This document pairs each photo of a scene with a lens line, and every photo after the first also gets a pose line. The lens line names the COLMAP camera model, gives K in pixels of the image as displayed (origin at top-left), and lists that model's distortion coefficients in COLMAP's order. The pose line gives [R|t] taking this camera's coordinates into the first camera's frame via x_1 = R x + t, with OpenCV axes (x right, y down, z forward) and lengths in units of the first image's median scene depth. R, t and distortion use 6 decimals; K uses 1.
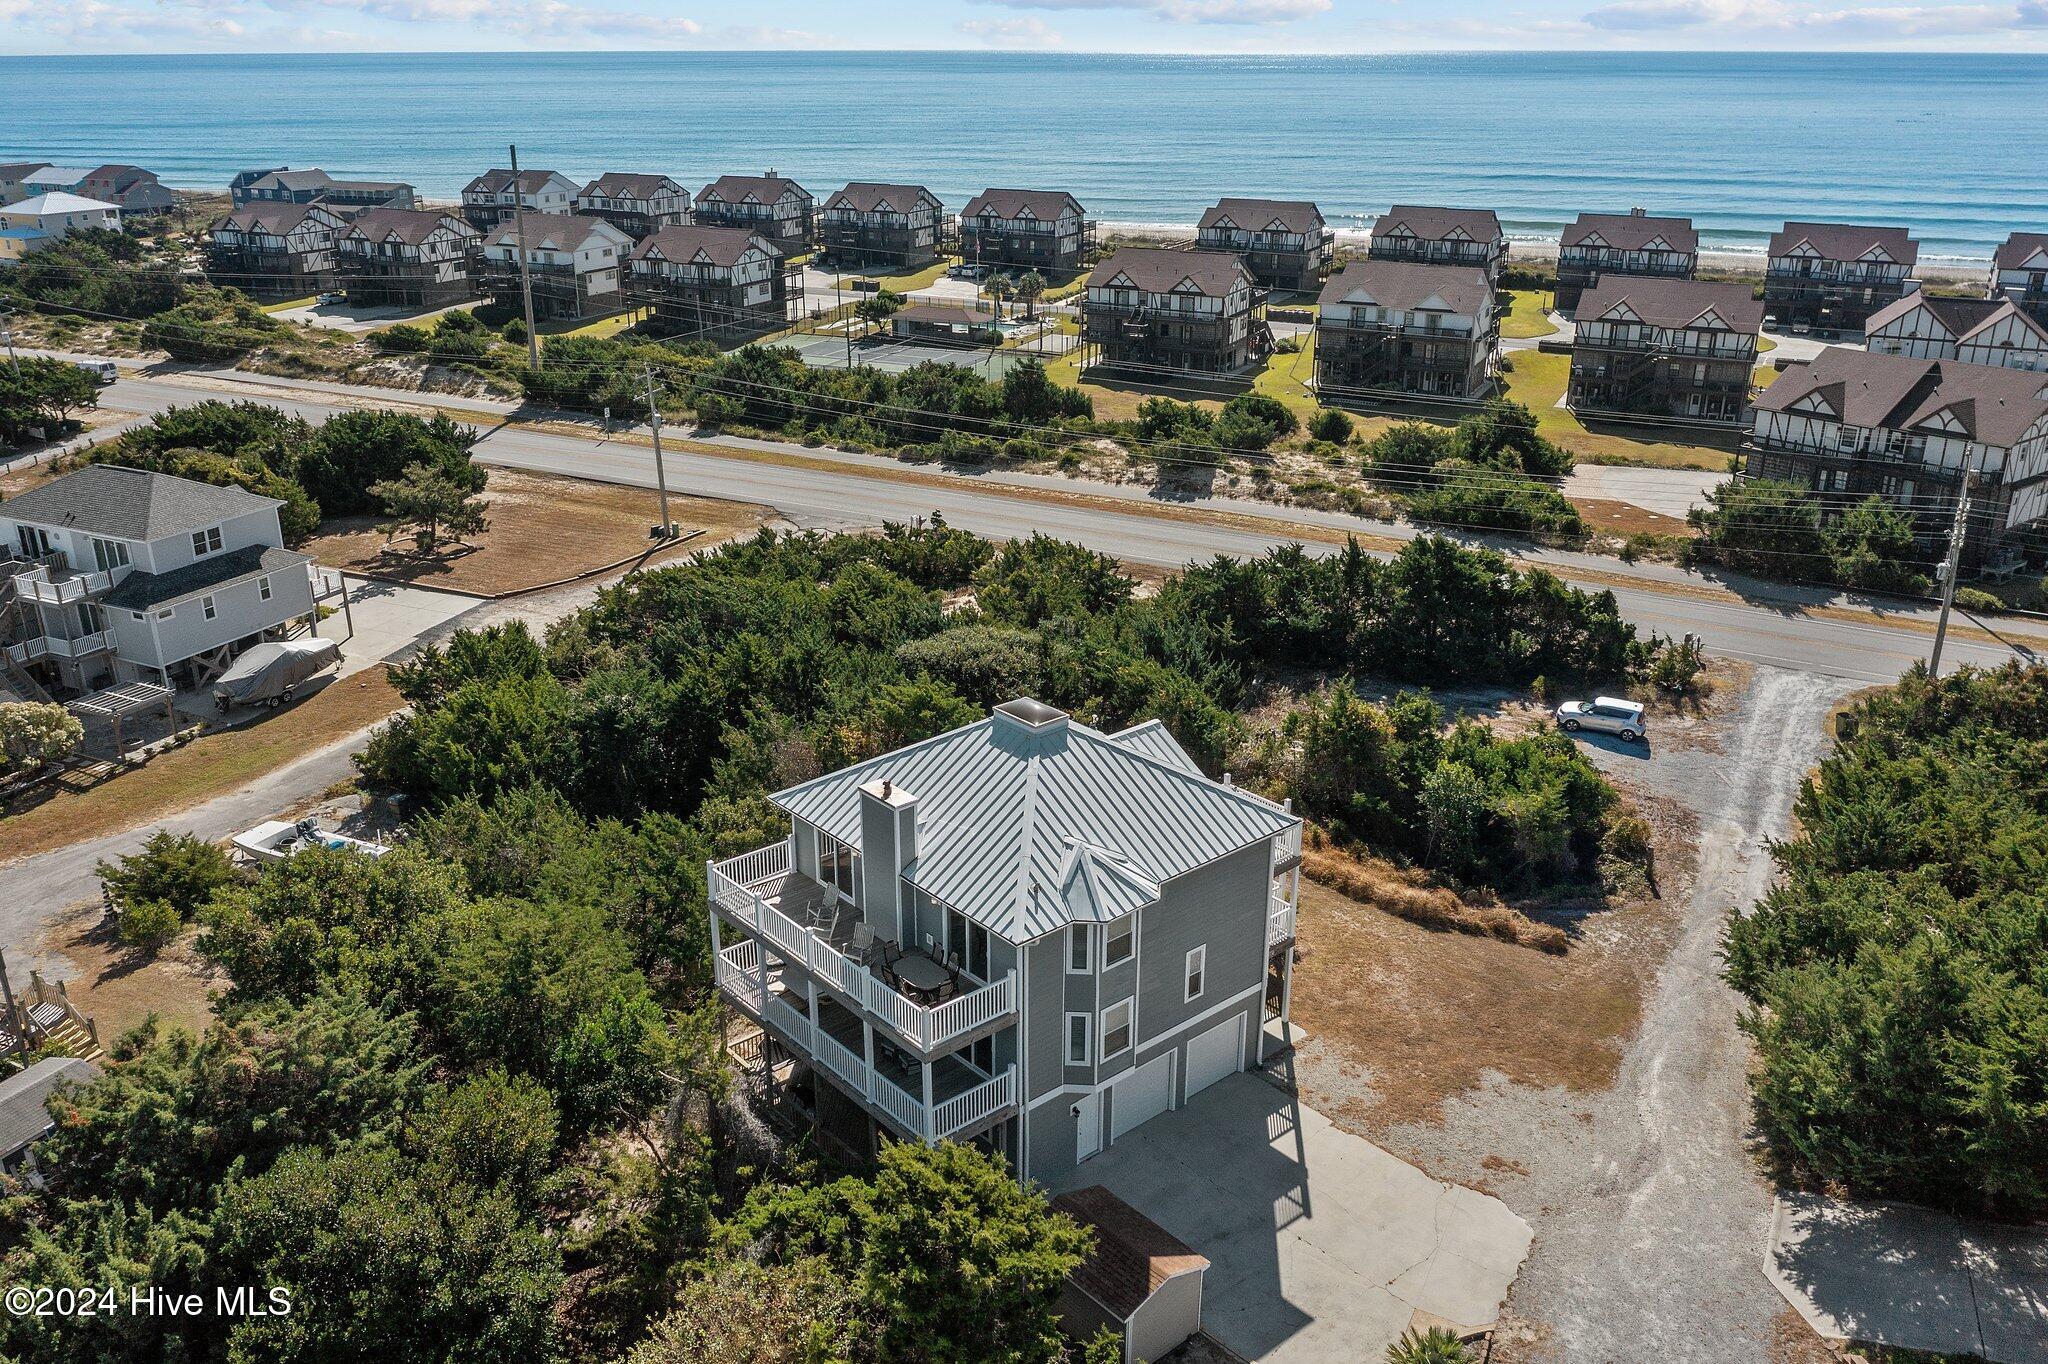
lens RADIAL K [[1724.7, 0, 1024.5], [0, 1724.7, 578.6], [0, 0, 1]] dist [-0.000872, 0.004608]
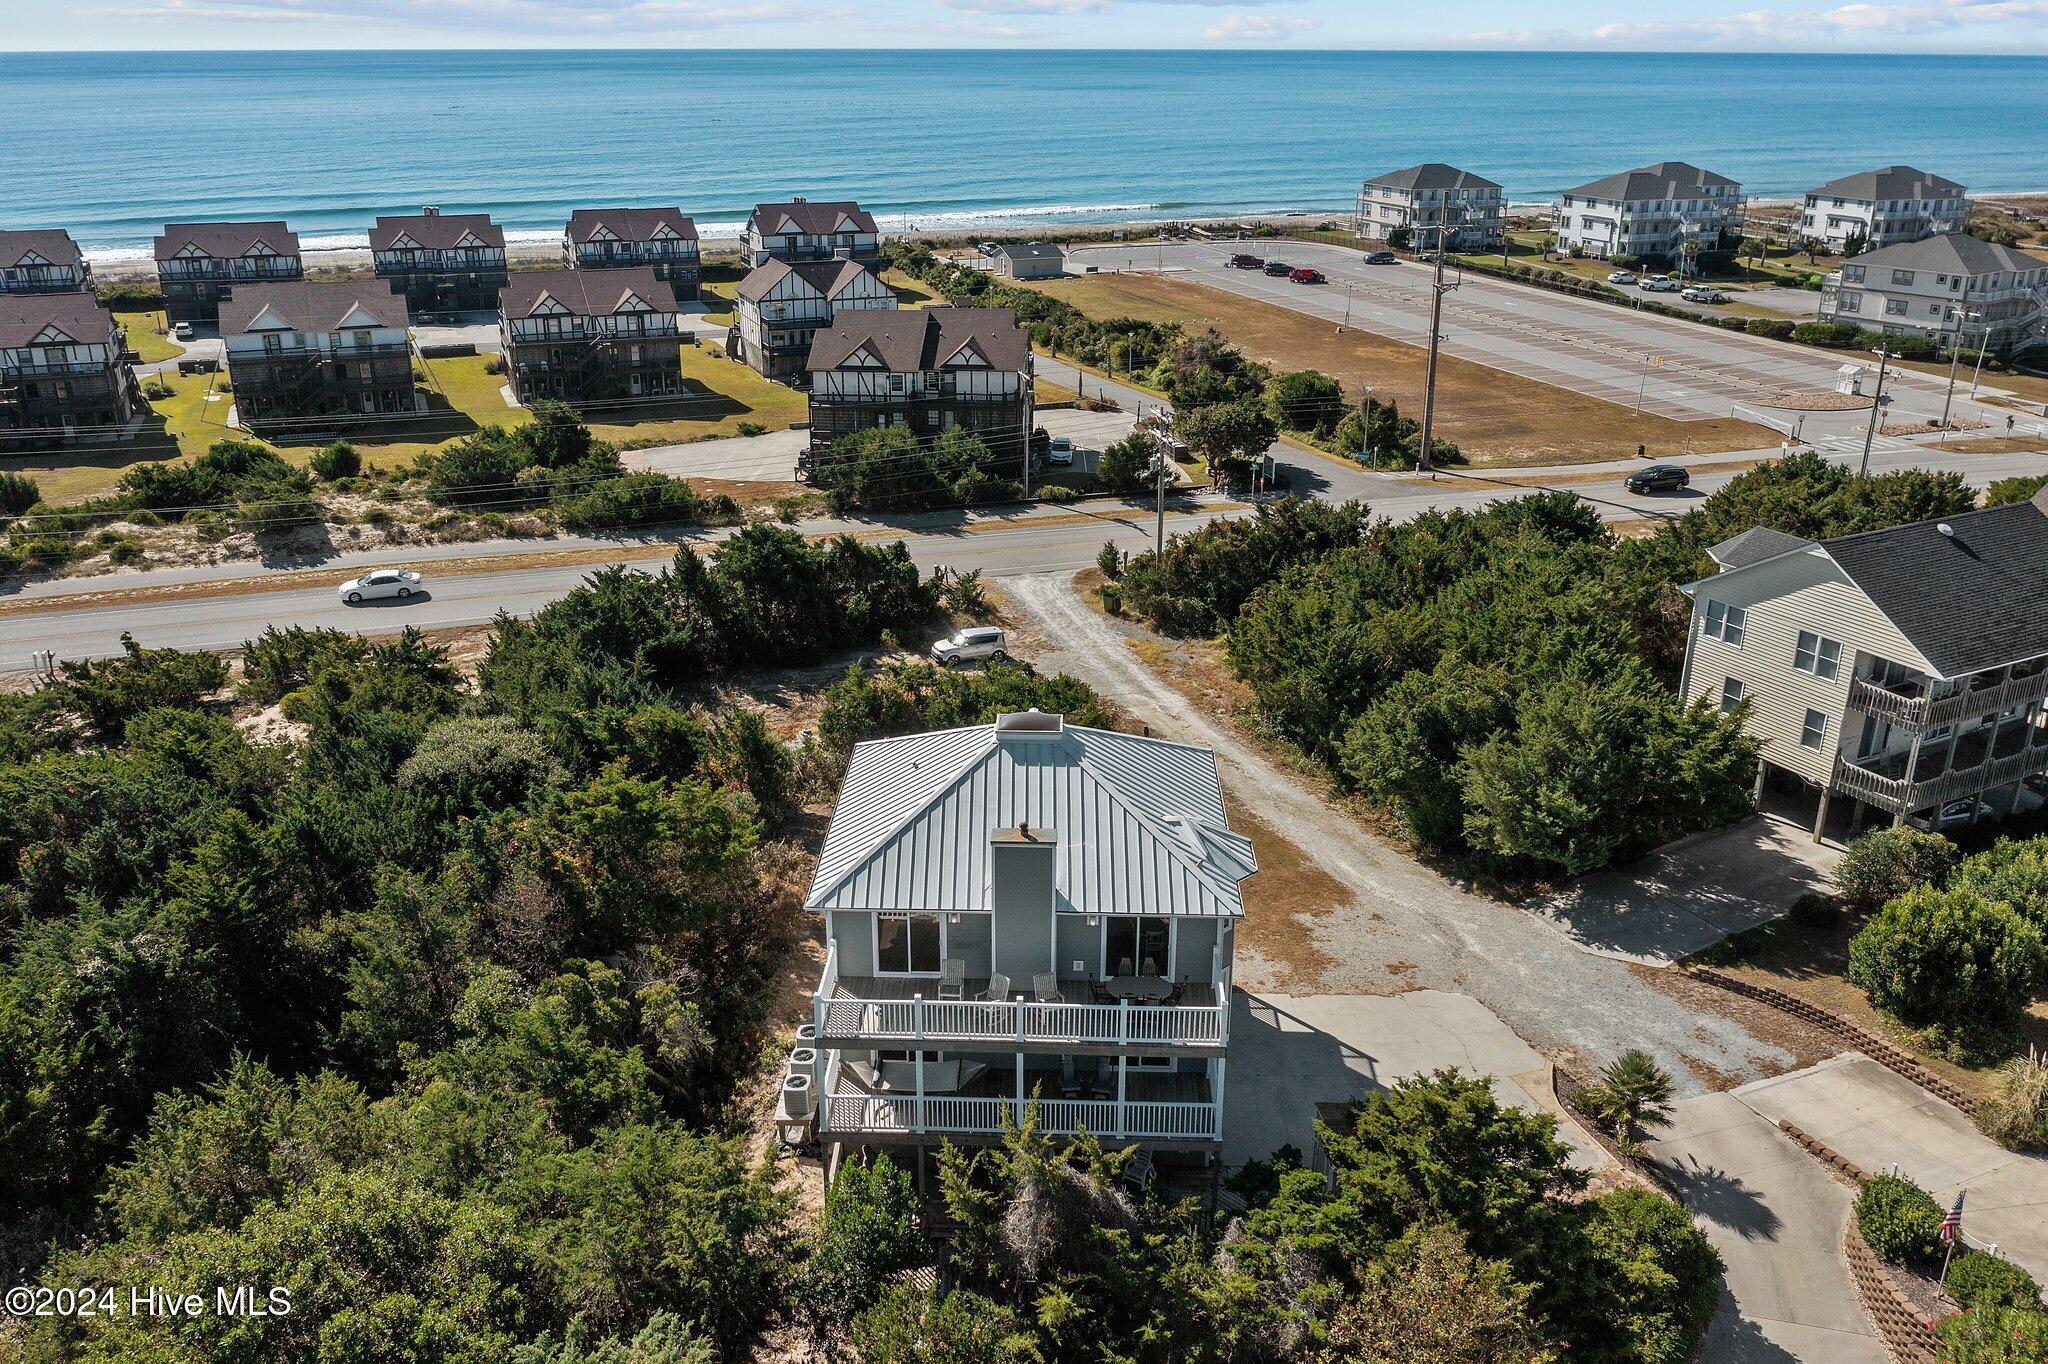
lens RADIAL K [[1707.1, 0, 1024.1], [0, 1707.1, 617.9], [0, 0, 1]] dist [-0.007322, -0.000584]
pose [[0.676786, -0.238523, 0.696468, -0.262797], [0.220801, 0.968270, 0.117047, -0.038457], [-0.702288, 0.074565, 0.707978, 0.118996]]
